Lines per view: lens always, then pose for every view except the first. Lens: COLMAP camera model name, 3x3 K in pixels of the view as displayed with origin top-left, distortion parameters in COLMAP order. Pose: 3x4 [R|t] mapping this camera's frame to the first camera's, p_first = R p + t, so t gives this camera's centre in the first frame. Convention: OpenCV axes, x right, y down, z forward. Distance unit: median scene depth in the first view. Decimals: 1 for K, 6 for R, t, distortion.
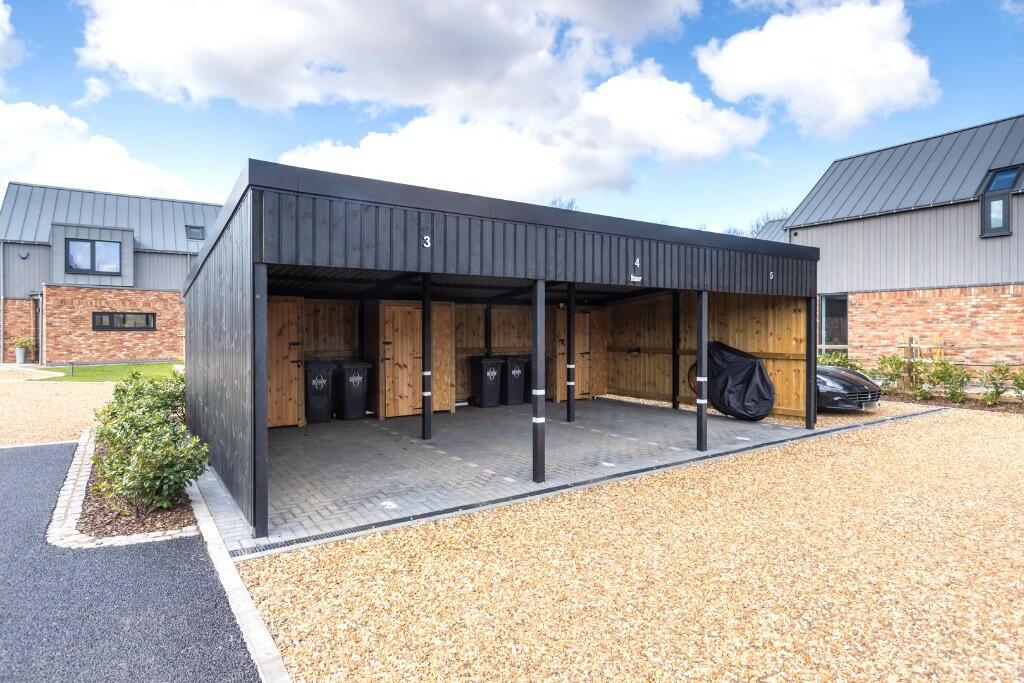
lens RADIAL K [[579.1, 0, 529.8], [0, 579.1, 331.8], [0, 0, 1]] dist [0.003401, -0.000053]
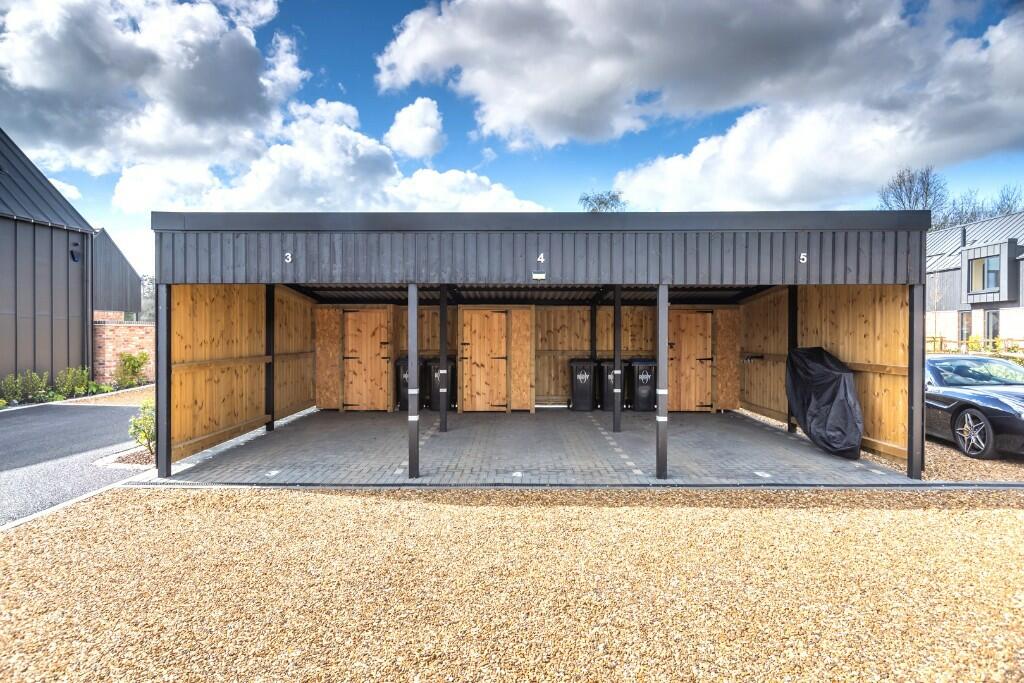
lens RADIAL K [[579.1, 0, 509.7], [0, 579.1, 336.5], [0, 0, 1]] dist [0.003401, -0.000053]
pose [[0.807305, 0.005536, -0.590108, 0.454841], [-0.003397, 0.999983, 0.004735, -0.000151], [0.590124, -0.001818, 0.807310, 0.154211]]
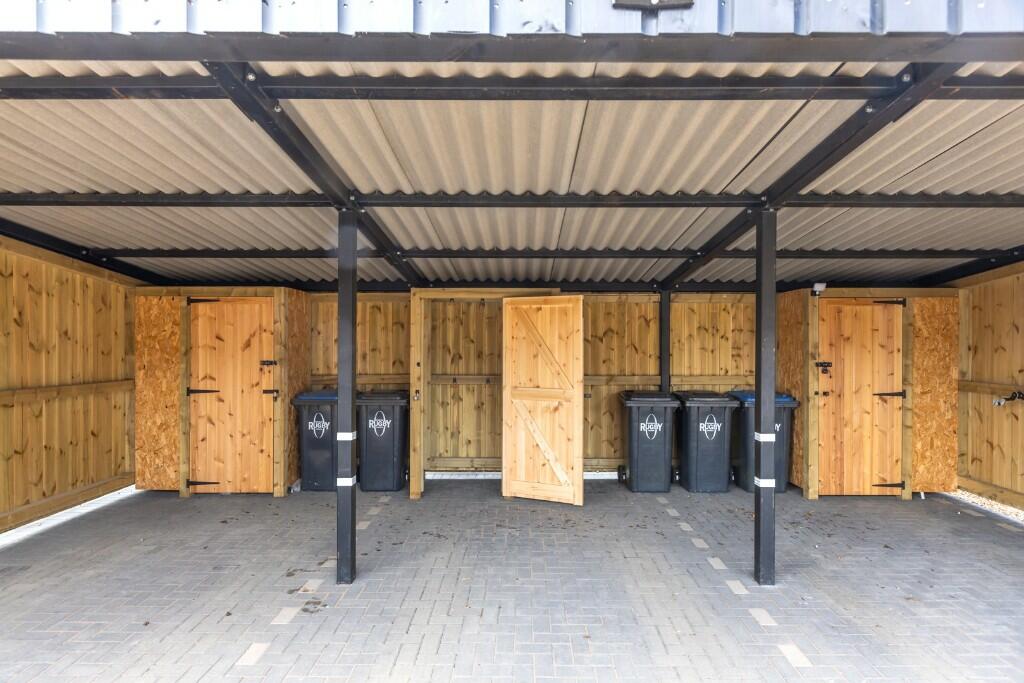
lens RADIAL K [[579.1, 0, 515.2], [0, 579.1, 341.9], [0, 0, 1]] dist [0.003401, -0.000053]
pose [[0.804710, 0.002950, -0.593661, 0.156671], [-0.003990, 0.999992, -0.000439, -0.002565], [0.593655, 0.002722, 0.804715, 0.572740]]
